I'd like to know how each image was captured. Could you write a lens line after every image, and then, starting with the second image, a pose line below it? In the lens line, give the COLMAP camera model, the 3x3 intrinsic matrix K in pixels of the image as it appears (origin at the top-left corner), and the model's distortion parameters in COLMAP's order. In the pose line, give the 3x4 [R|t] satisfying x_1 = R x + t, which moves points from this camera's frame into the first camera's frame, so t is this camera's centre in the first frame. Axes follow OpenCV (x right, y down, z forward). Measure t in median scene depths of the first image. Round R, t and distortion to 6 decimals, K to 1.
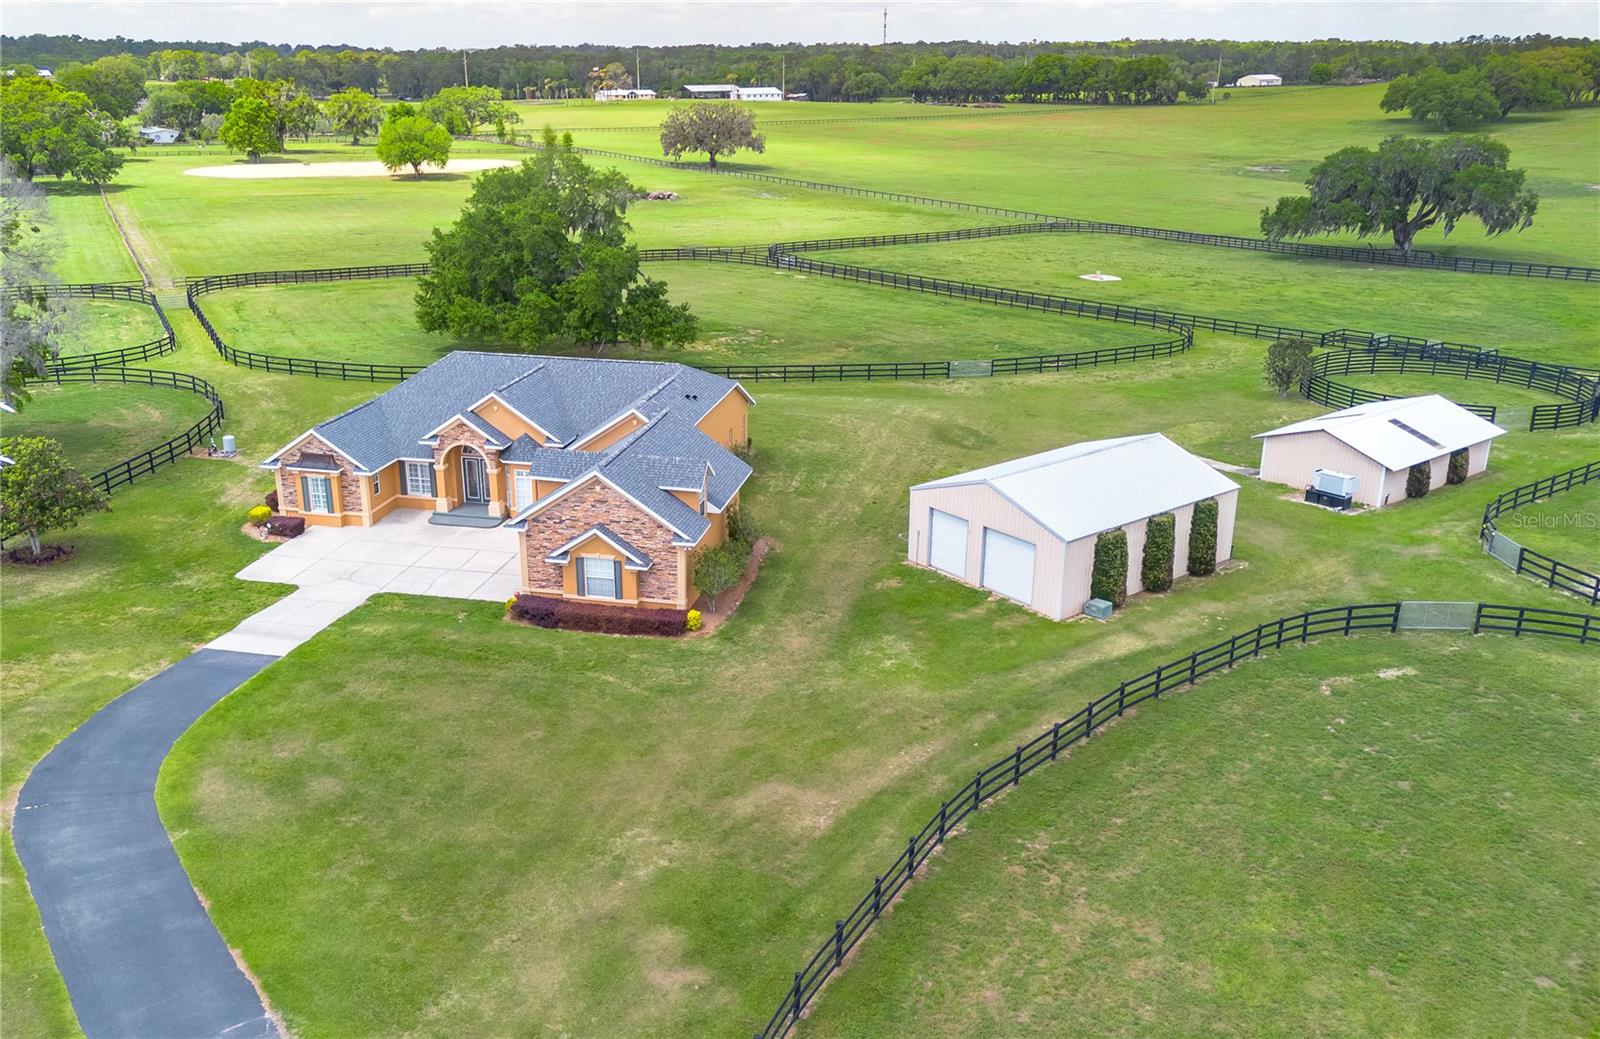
lens RADIAL K [[1304.7, 0, 775.0], [0, 1304.7, 518.2], [0, 0, 1]] dist [0.062206, -0.073953]
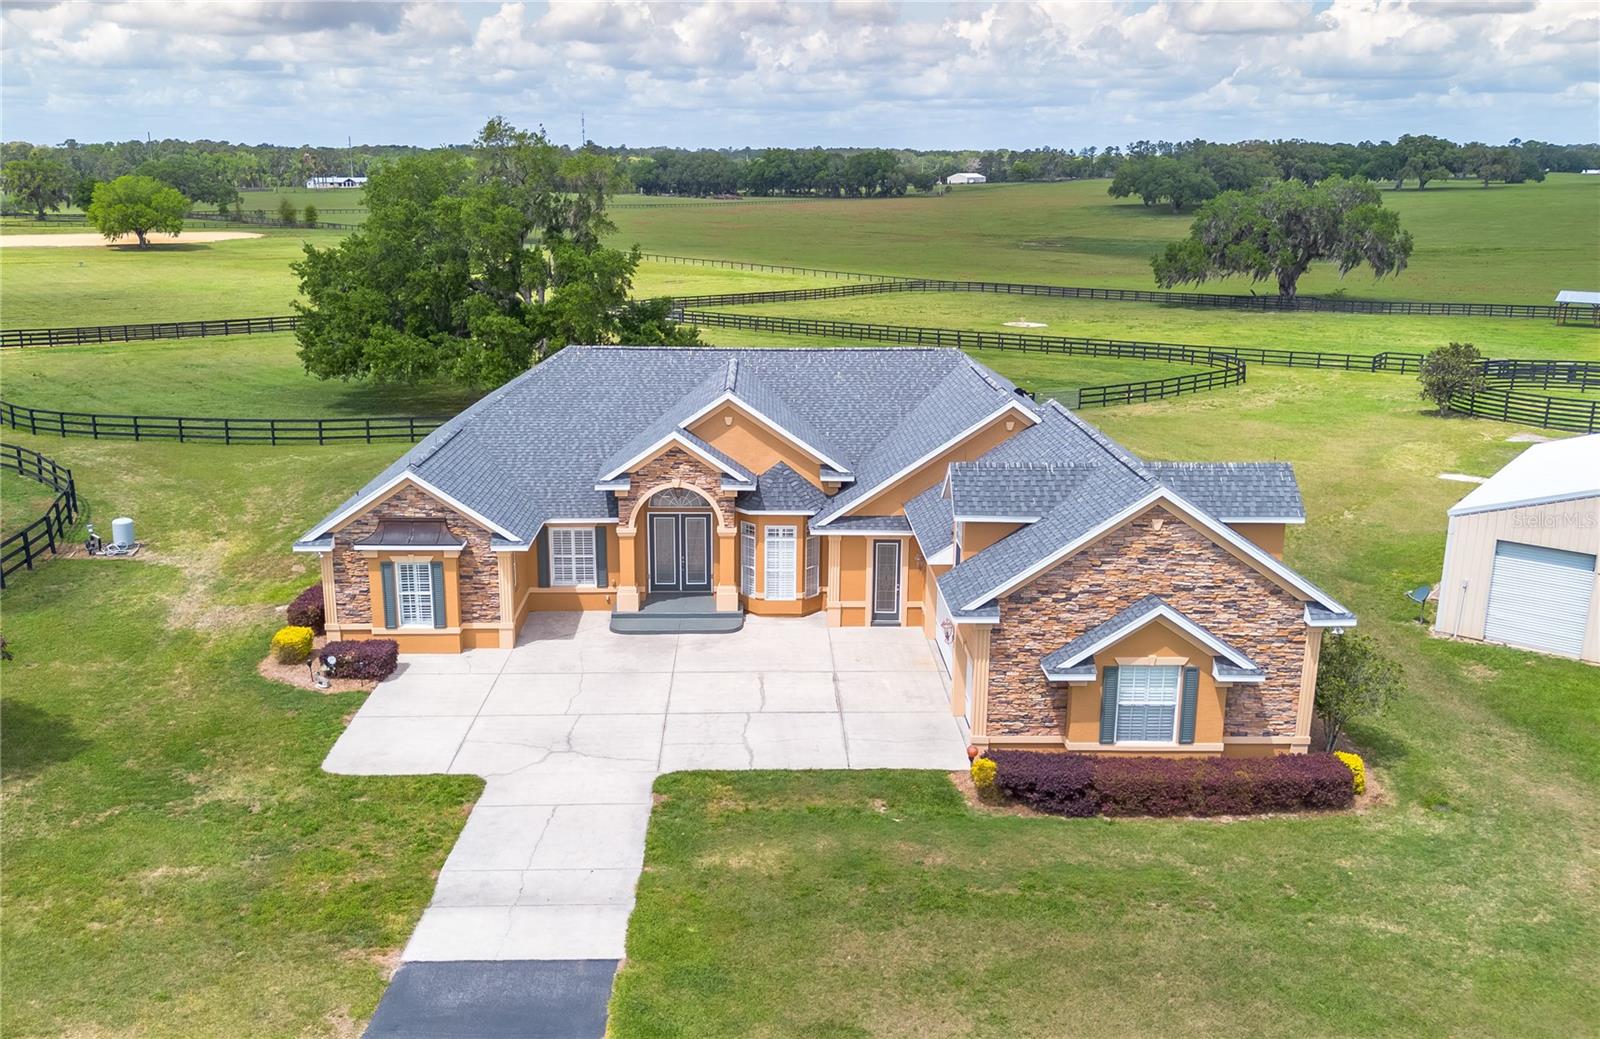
lens RADIAL K [[1304.7, 0, 795.9], [0, 1304.7, 529.5], [0, 0, 1]] dist [0.062206, -0.073953]
pose [[0.970857, -0.057941, 0.232552, -0.317516], [0.073831, 0.995451, -0.060212, -0.000800], [-0.228006, 0.075626, 0.970718, 0.446856]]
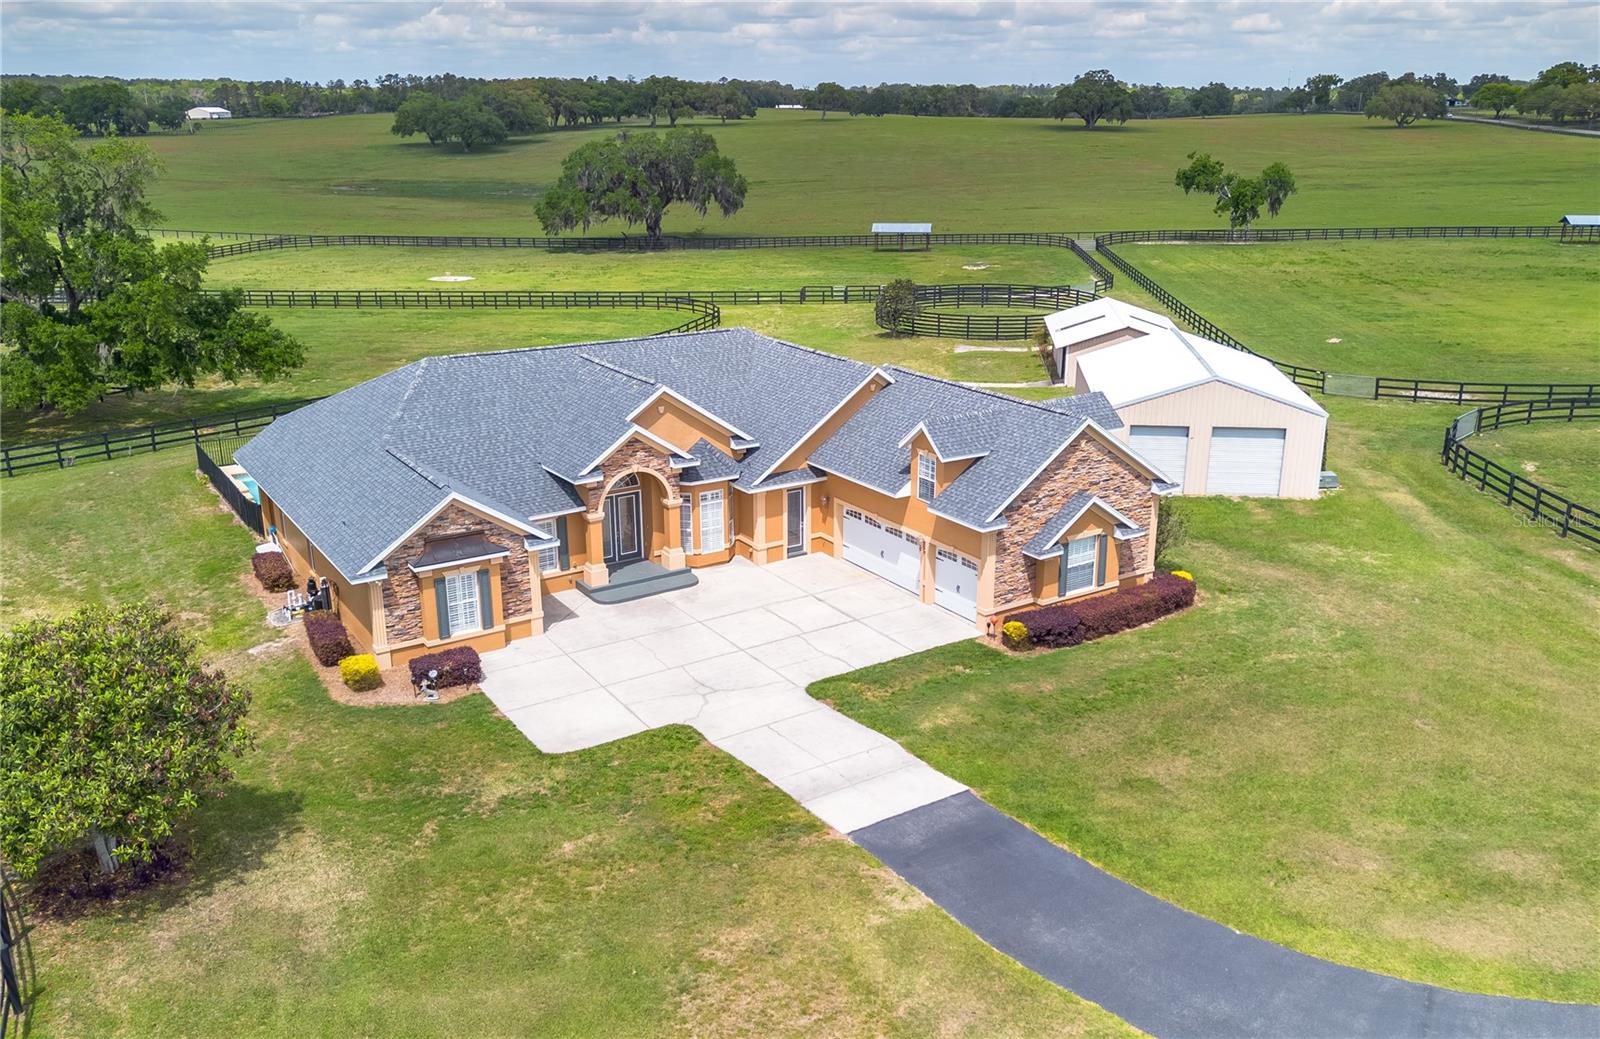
lens RADIAL K [[1304.7, 0, 823.2], [0, 1304.7, 492.0], [0, 0, 1]] dist [0.062206, -0.073953]
pose [[0.689600, -0.204686, 0.694662, -0.626360], [0.238066, 0.969988, 0.049481, -0.055997], [-0.683942, 0.131254, 0.717632, 0.465219]]
